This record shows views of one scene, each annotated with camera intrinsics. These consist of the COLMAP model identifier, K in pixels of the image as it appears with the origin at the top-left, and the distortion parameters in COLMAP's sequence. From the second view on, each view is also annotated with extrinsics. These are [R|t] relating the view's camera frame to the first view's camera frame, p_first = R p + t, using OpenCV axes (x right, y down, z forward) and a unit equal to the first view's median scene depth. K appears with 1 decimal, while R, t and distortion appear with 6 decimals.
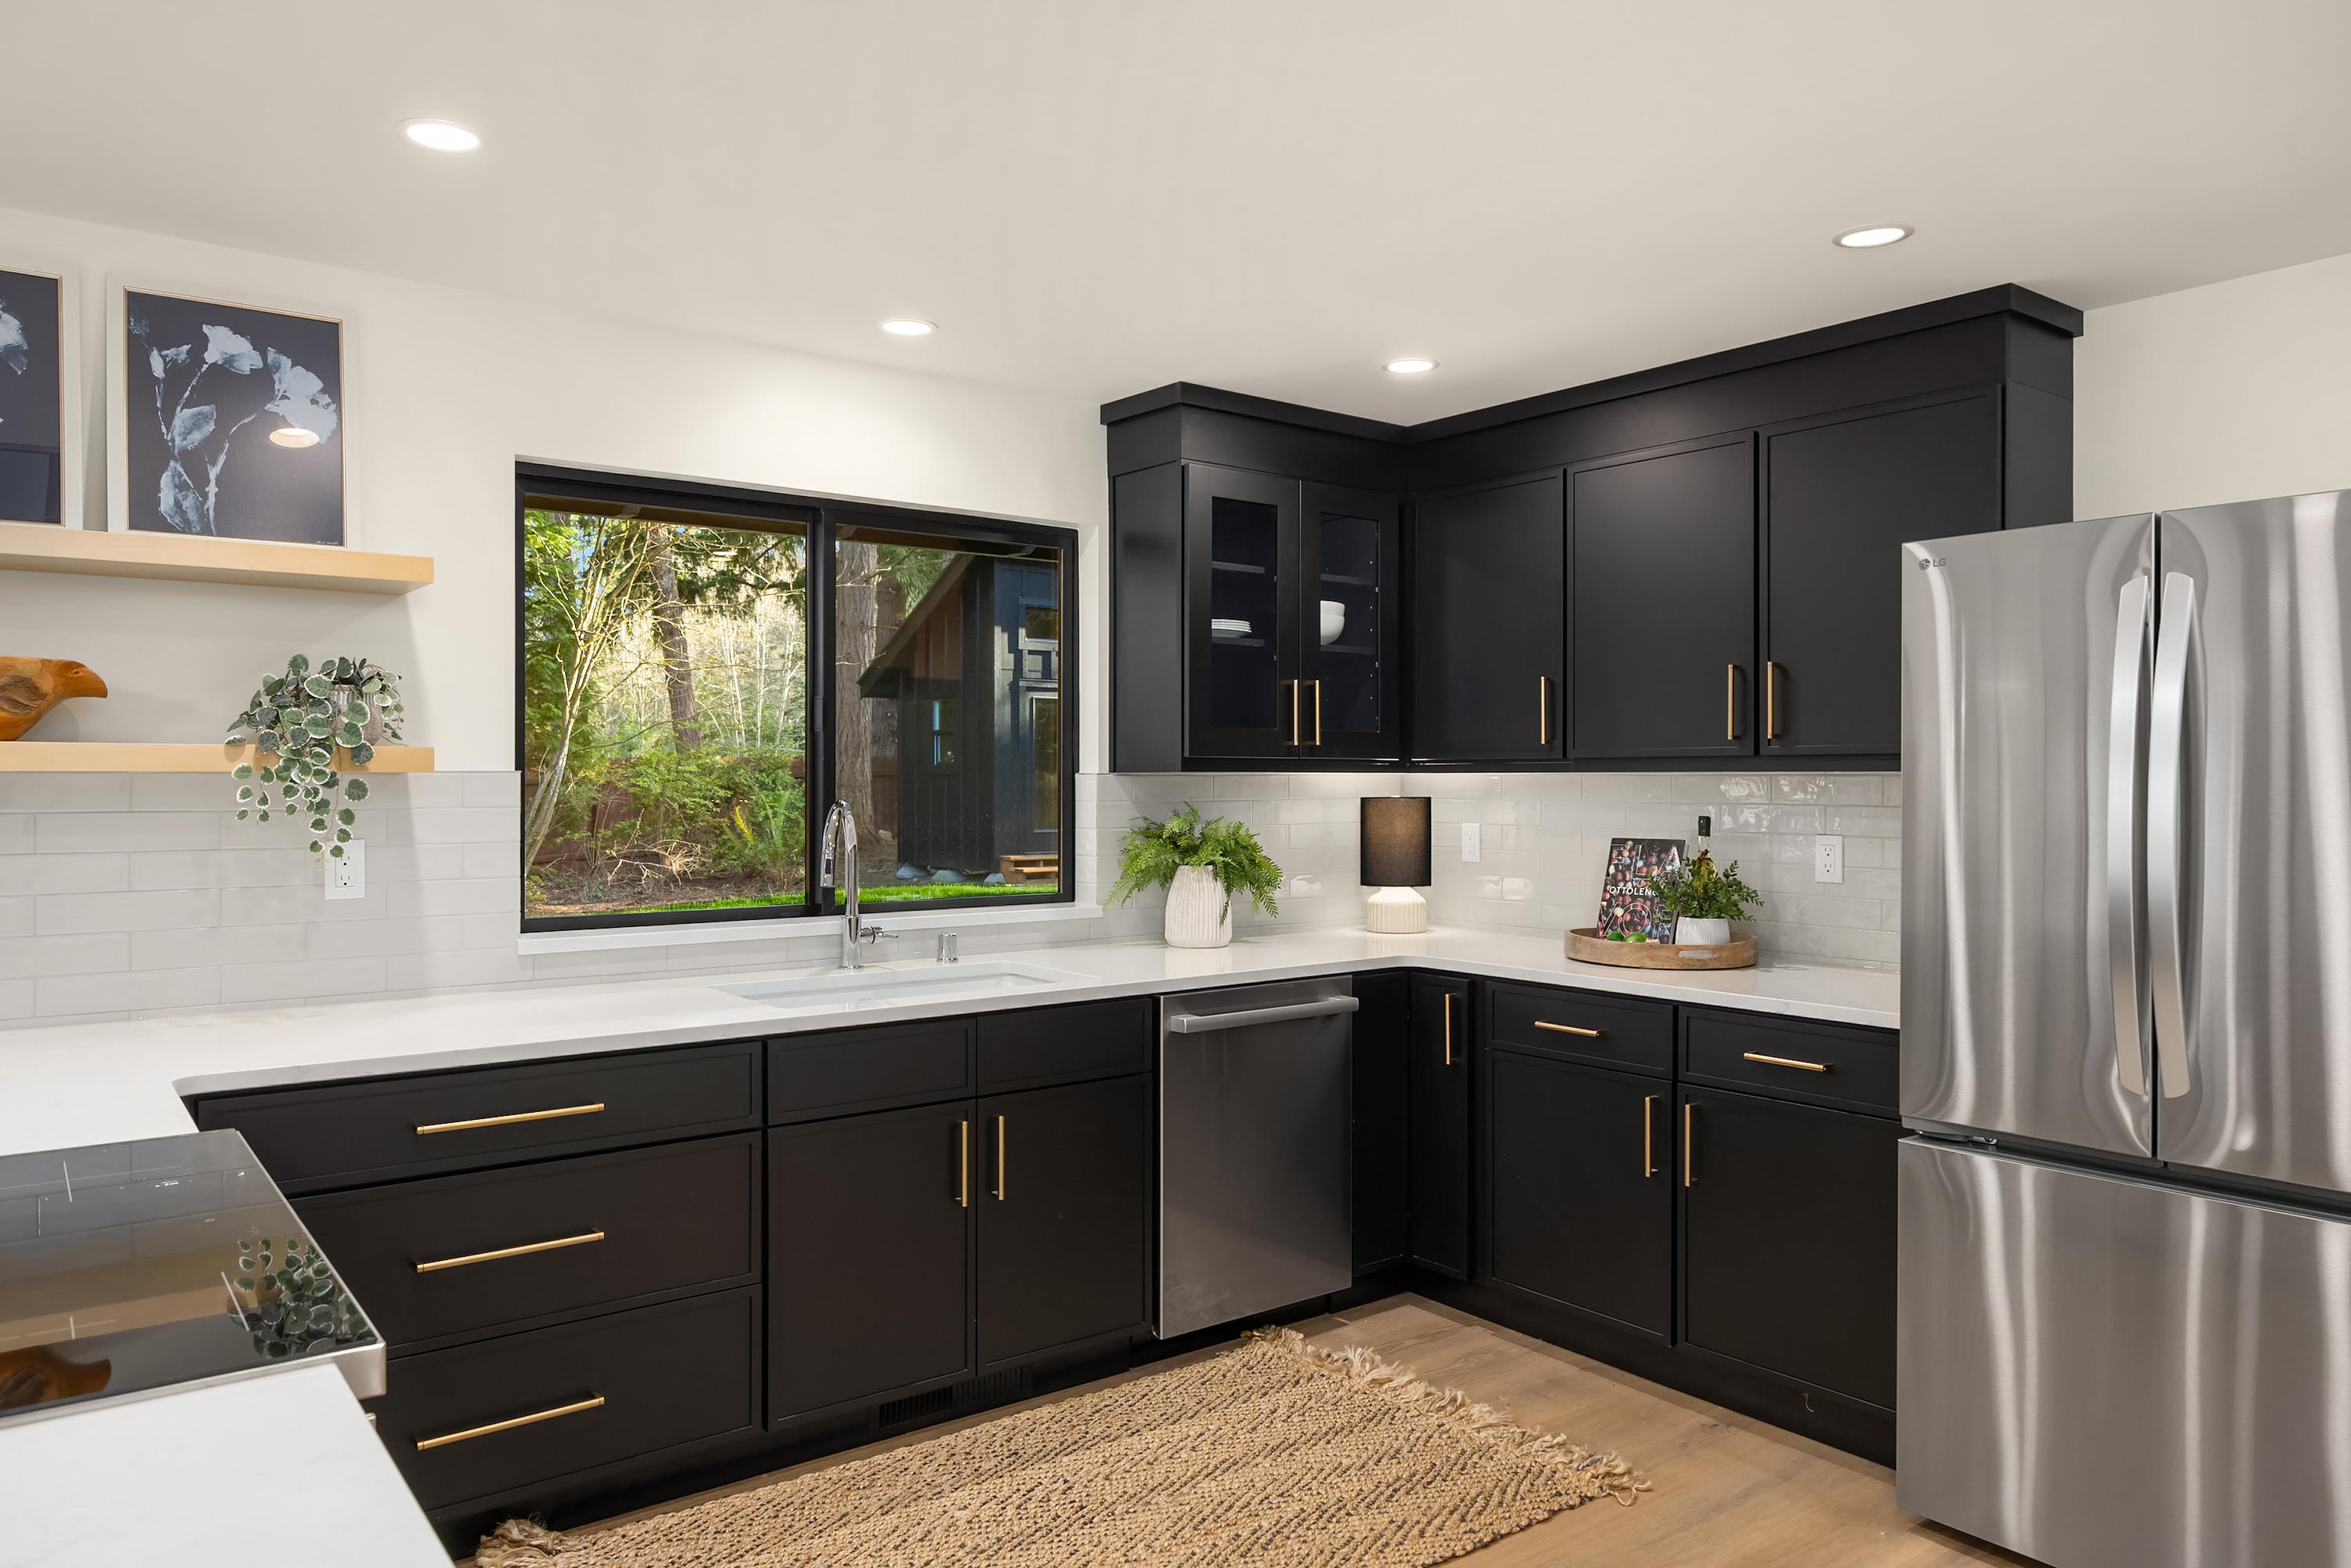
lens RADIAL K [[1550.4, 0, 1180.4], [0, 1550.4, 778.6], [0, 0, 1]] dist [-0.009676, -0.003578]
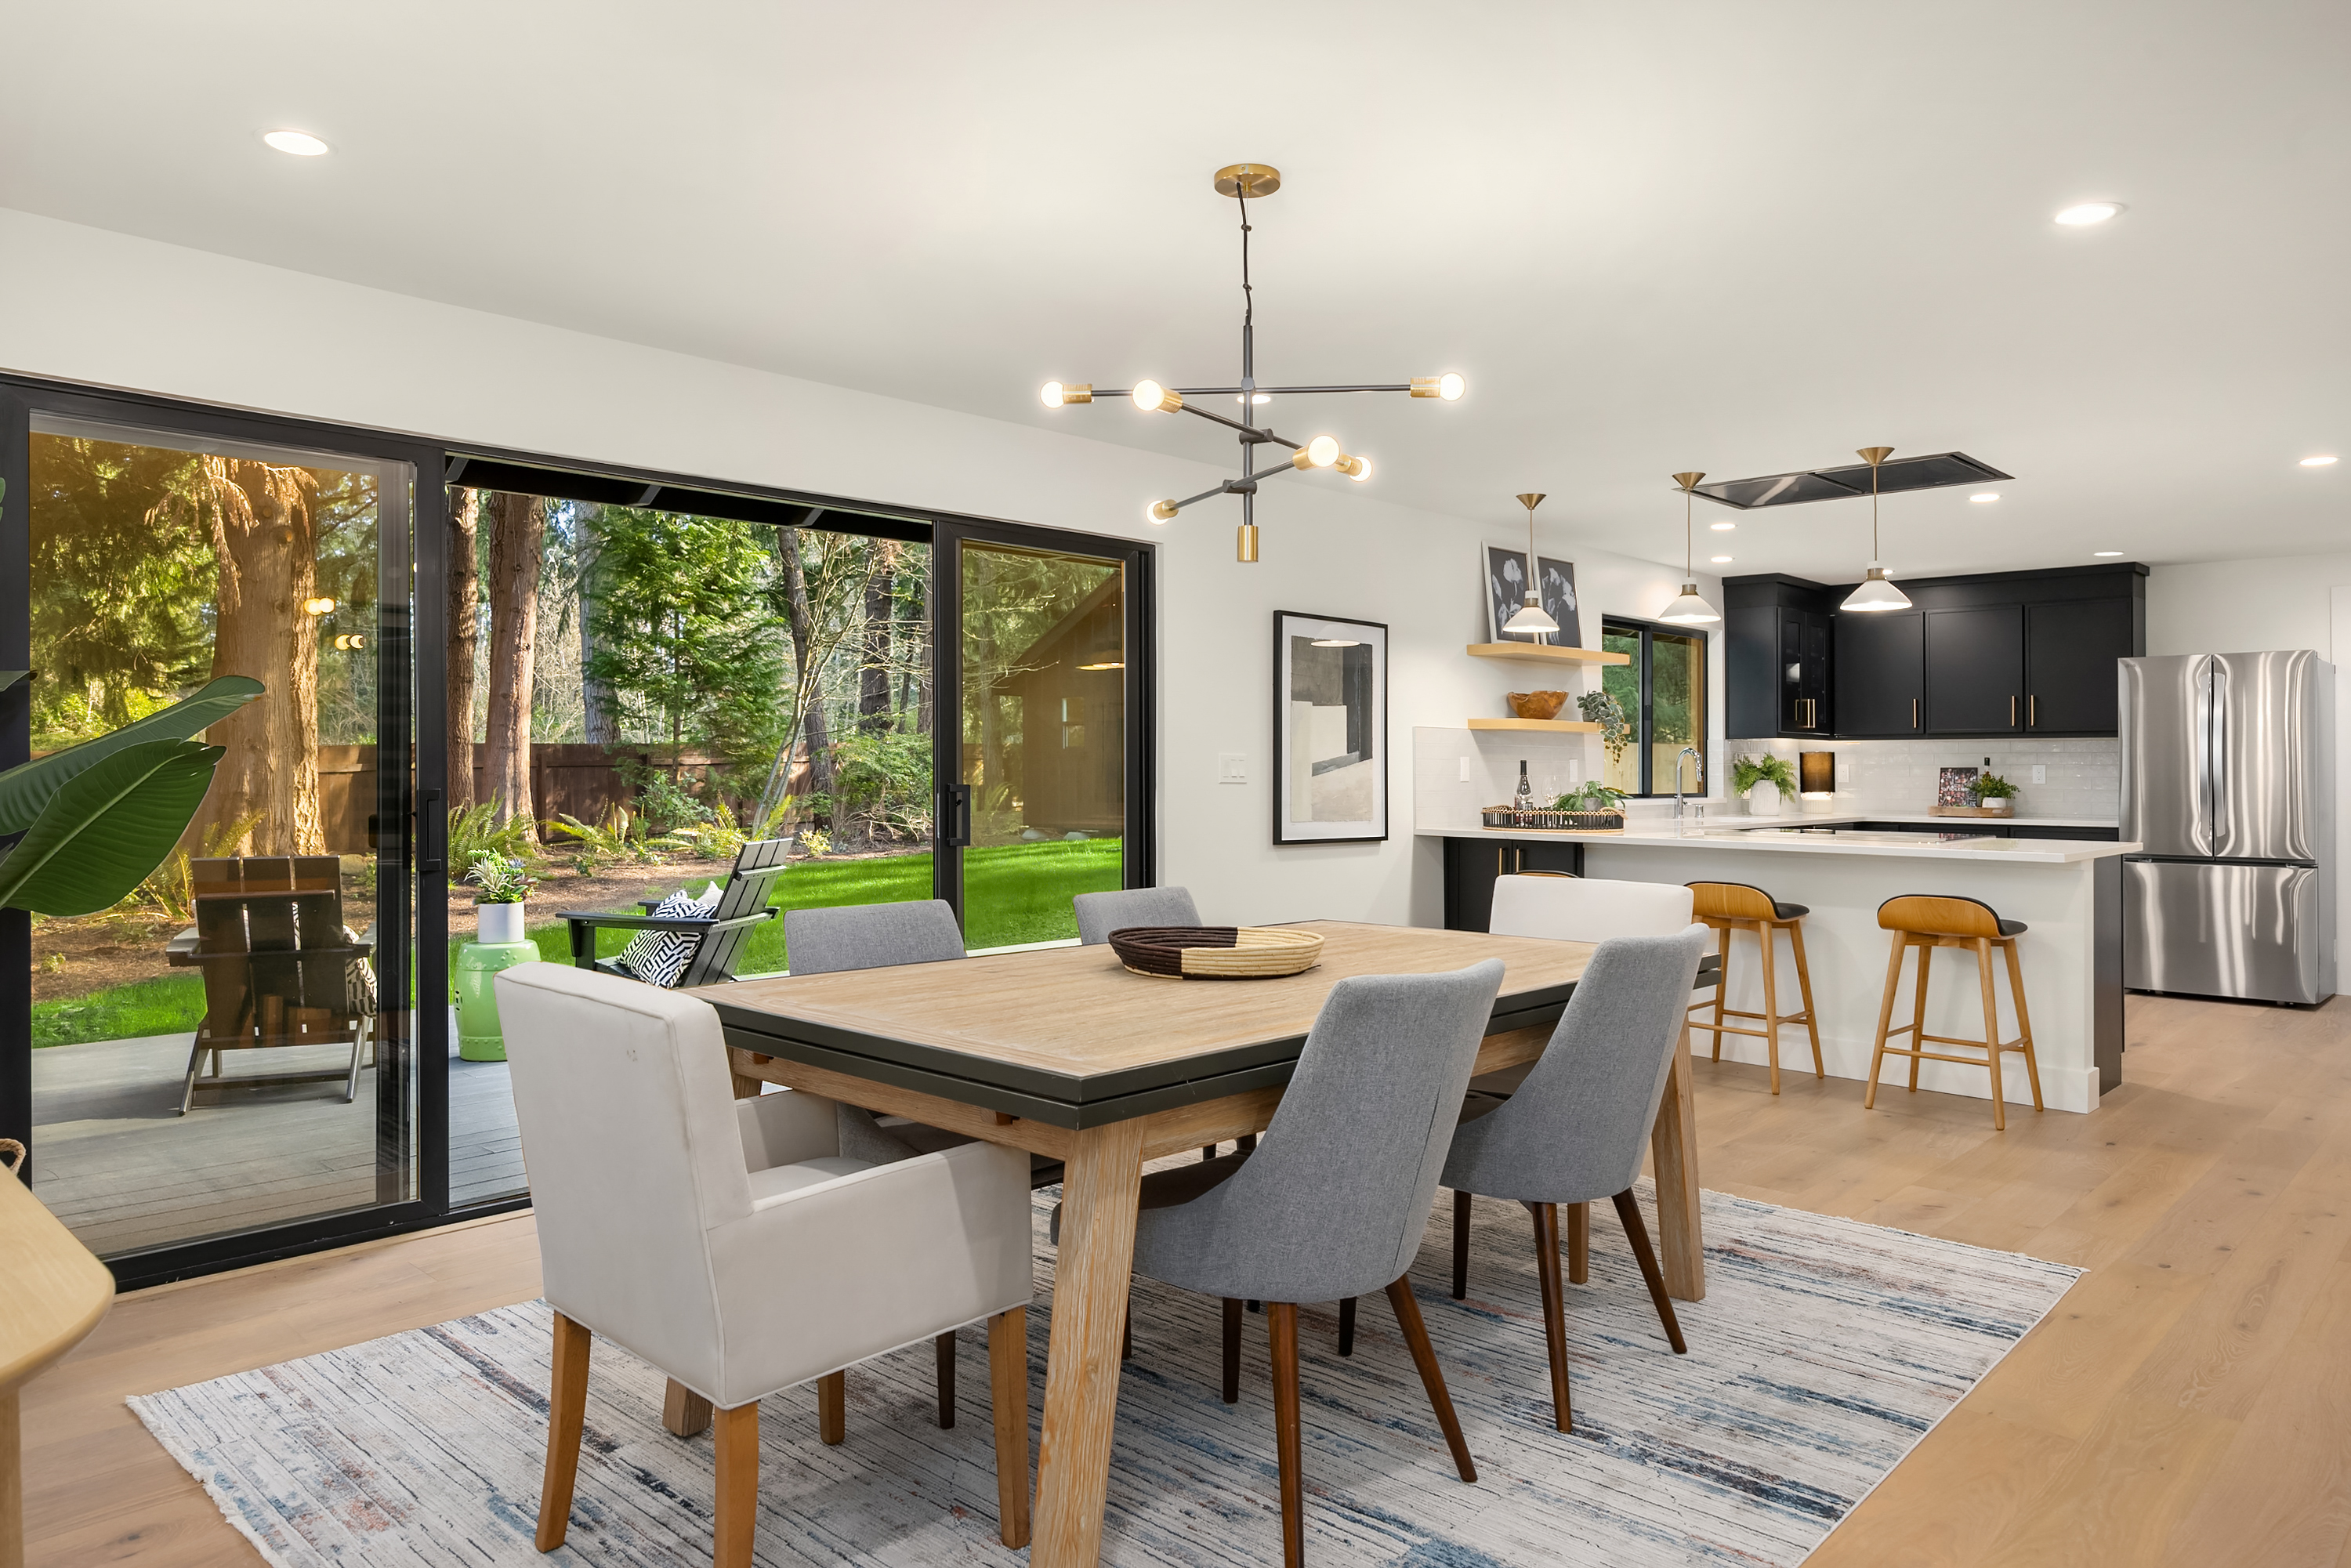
lens RADIAL K [[1493.3, 0, 1164.4], [0, 1493.3, 779.4], [0, 0, 1]] dist [0.005439, -0.000384]
pose [[0.989354, 0.001804, 0.145517, -1.566821], [-0.002488, 0.999987, 0.004520, 0.062424], [-0.145507, -0.004834, 0.989345, -1.393826]]
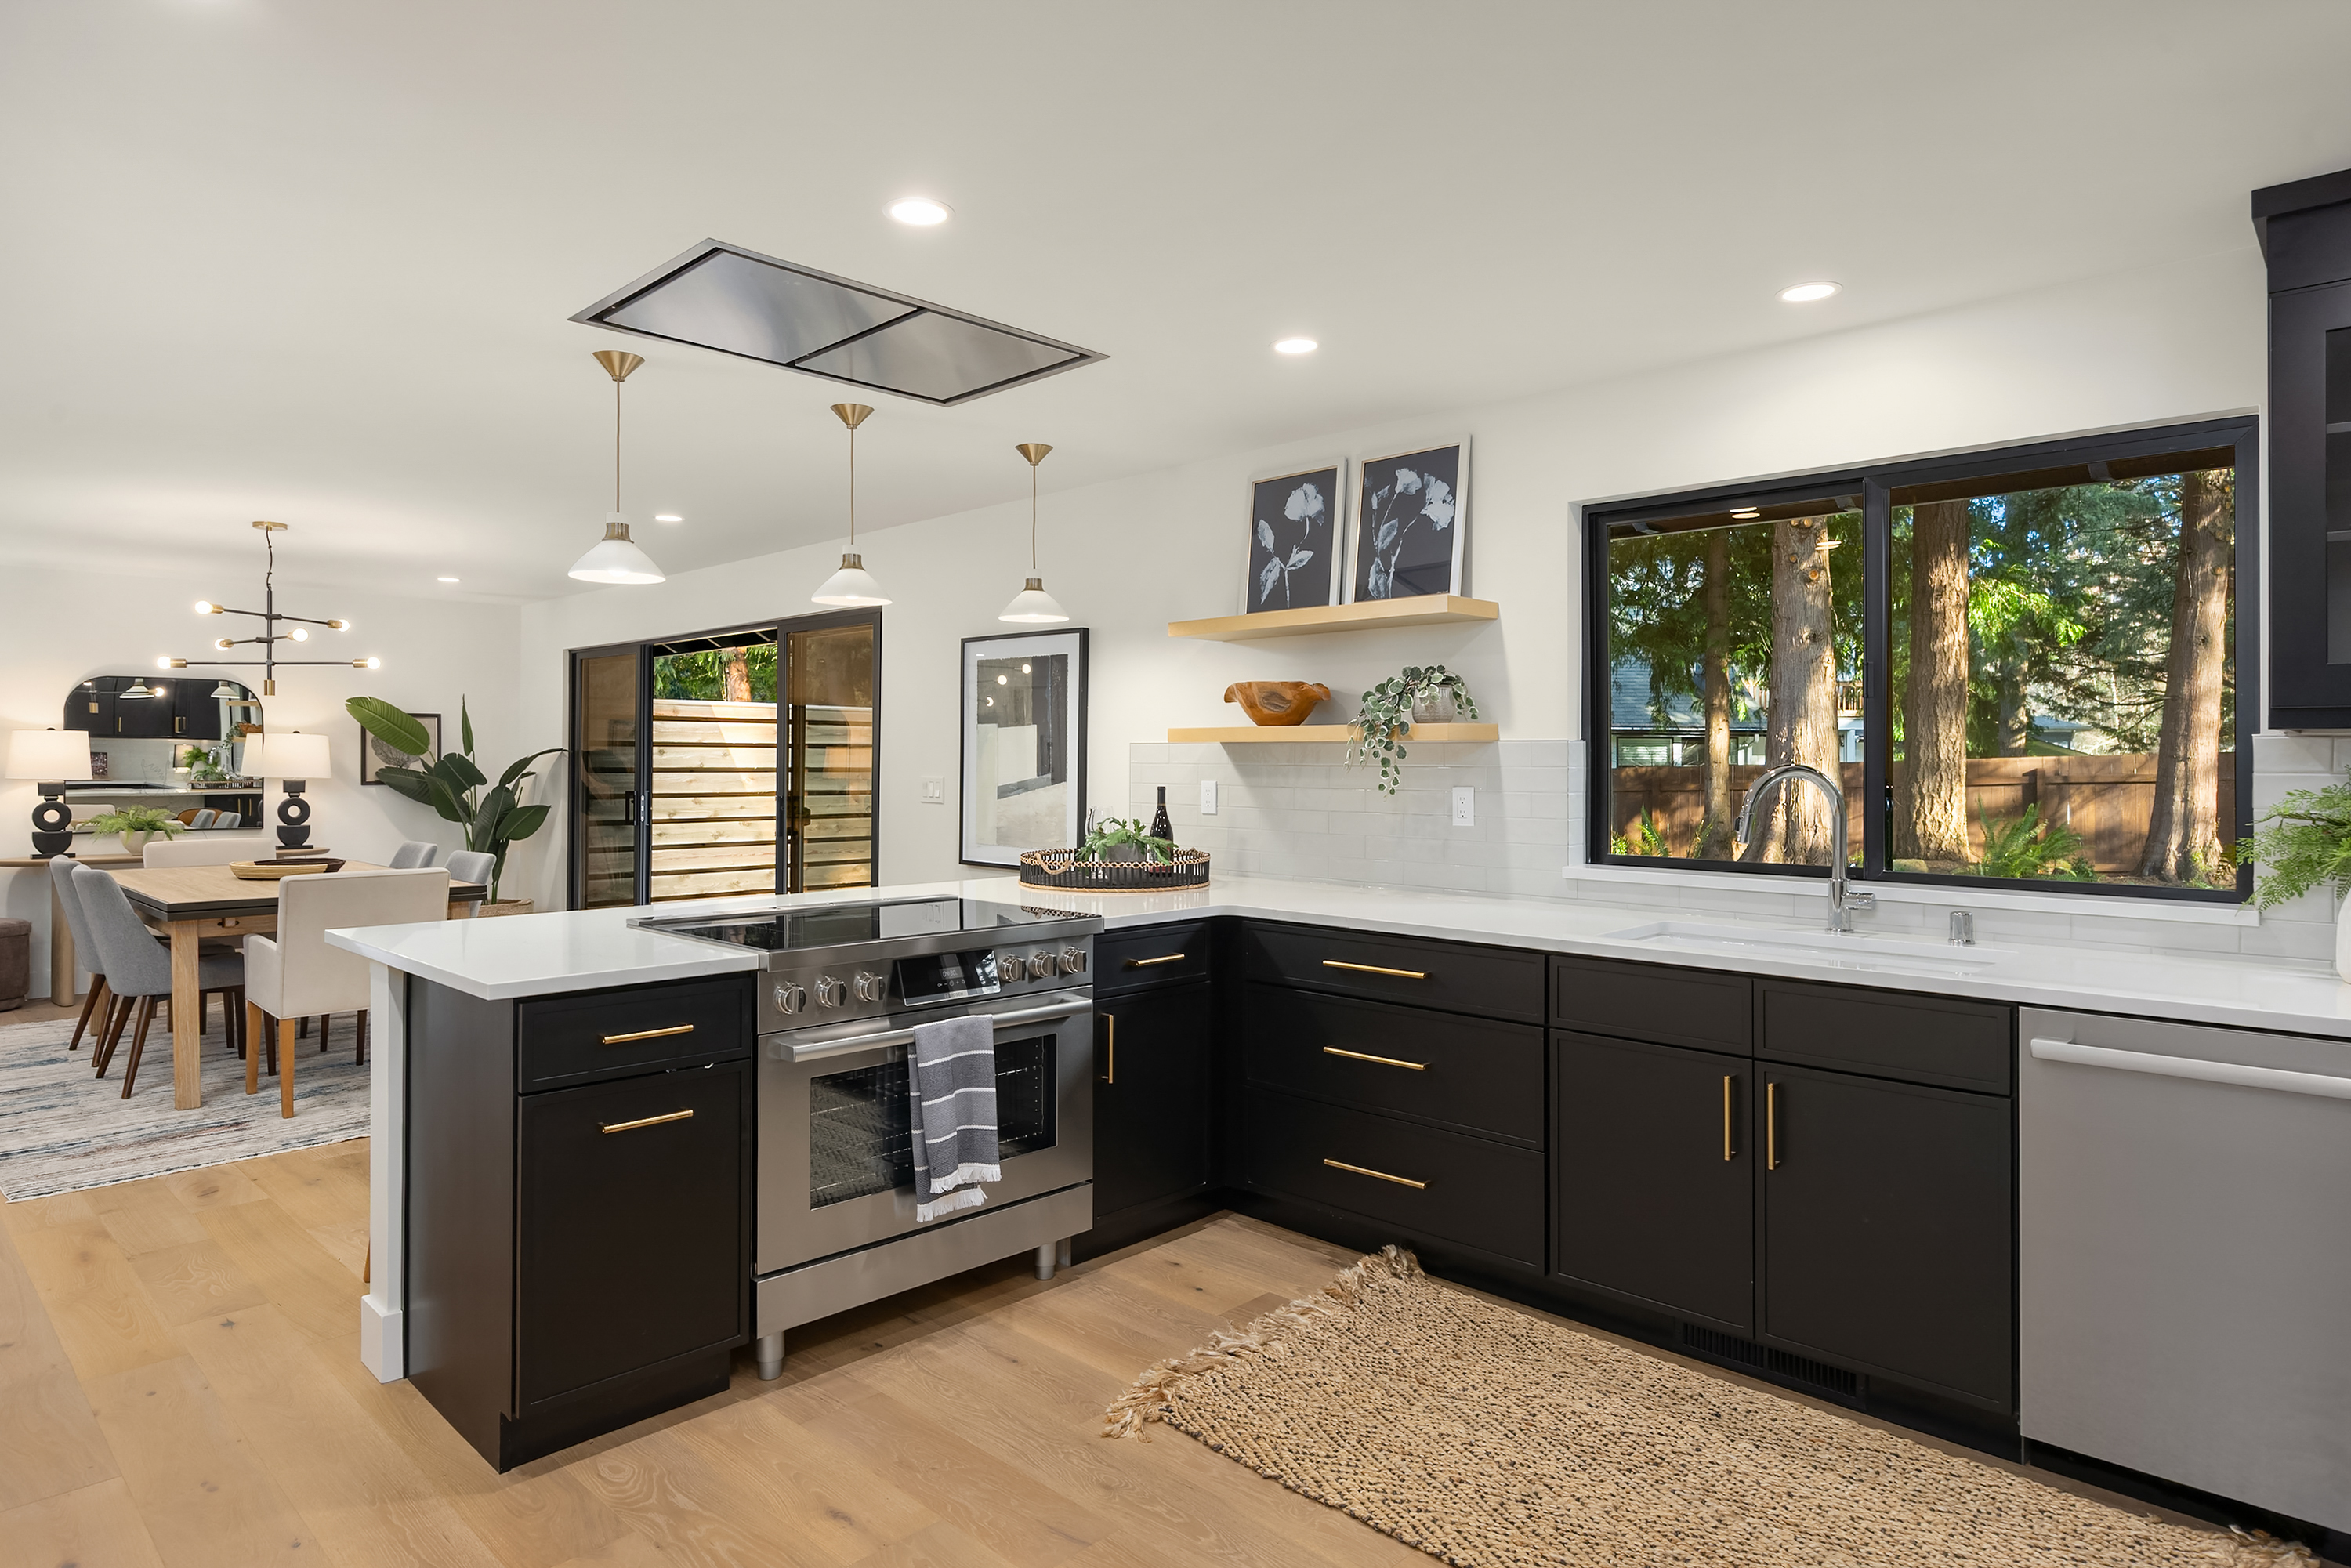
lens RADIAL K [[1325.8, 0, 1165.1], [0, 1325.8, 771.8], [0, 0, 1]] dist [0.006642, -0.002032]
pose [[0.146080, 0.006825, -0.989249, 0.680021], [-0.007844, 0.999953, 0.005740, 0.019297], [0.989242, 0.006922, 0.146126, 0.513799]]
